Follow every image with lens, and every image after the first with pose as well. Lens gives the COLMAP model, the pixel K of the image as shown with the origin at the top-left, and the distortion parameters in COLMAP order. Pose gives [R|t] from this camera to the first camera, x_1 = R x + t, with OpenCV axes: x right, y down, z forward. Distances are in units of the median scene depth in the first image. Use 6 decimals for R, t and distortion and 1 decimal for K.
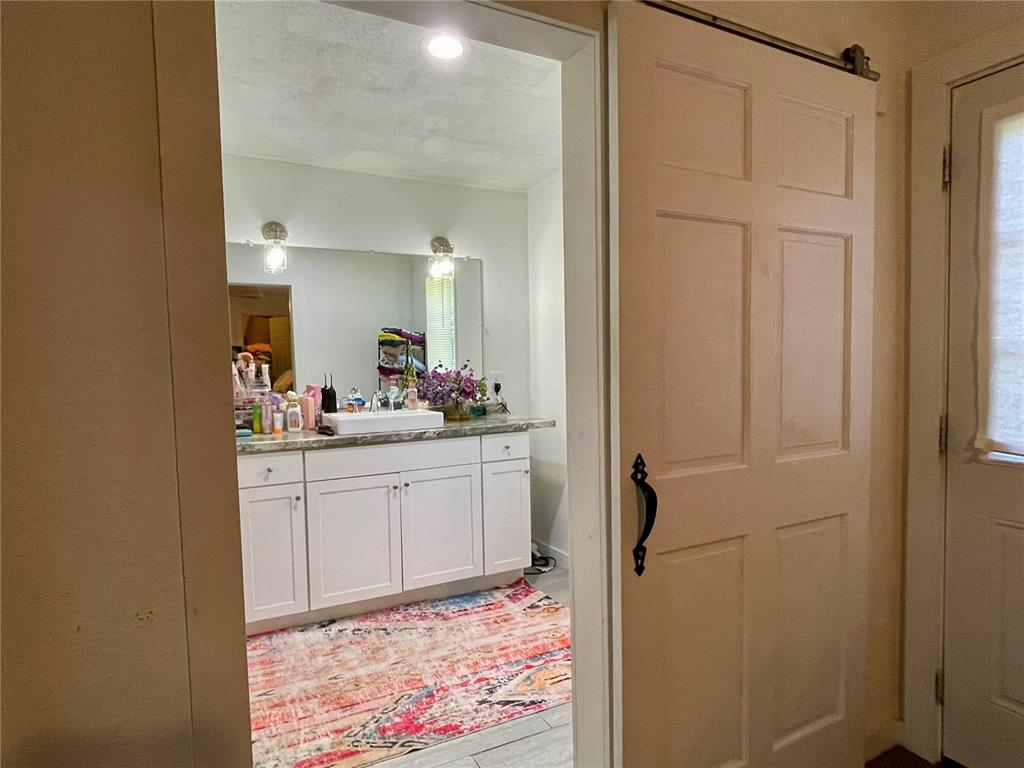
lens RADIAL K [[606.2, 0, 513.5], [0, 606.2, 394.7], [0, 0, 1]] dist [-0.002661, -0.001486]
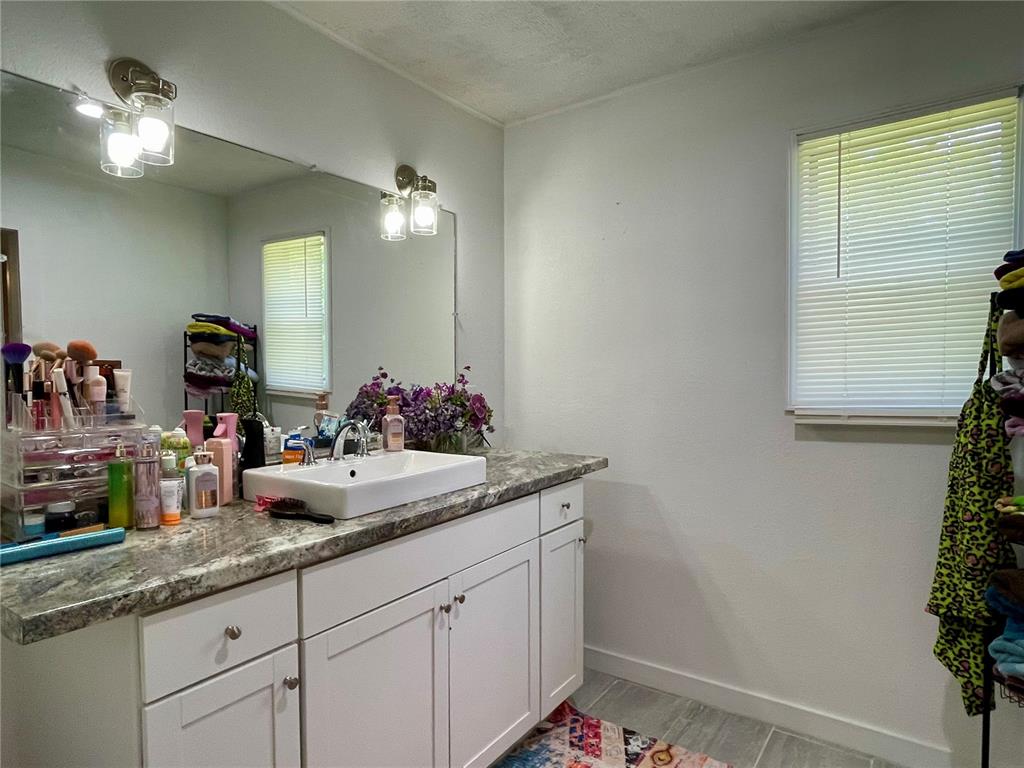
lens RADIAL K [[606.0, 0, 511.2], [0, 606.0, 395.5], [0, 0, 1]] dist [-0.000032, -0.001820]
pose [[0.891997, -0.003127, 0.452030, -0.368329], [0.009777, 0.999876, -0.012377, -0.022795], [-0.451935, 0.015460, 0.891917, 0.490218]]
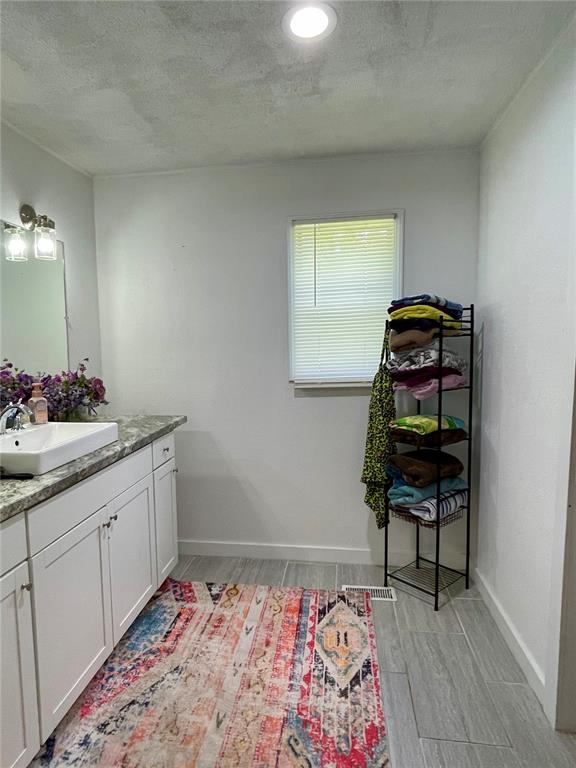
lens RADIAL K [[454.7, 0, 283.7], [0, 454.7, 385.3], [0, 0, 1]] dist [-0.002661, -0.001486]
pose [[0.577717, -0.062955, 0.813806, -0.515404], [0.039828, 0.998008, 0.048931, -0.046594], [-0.815265, 0.004144, 0.579073, 0.455162]]
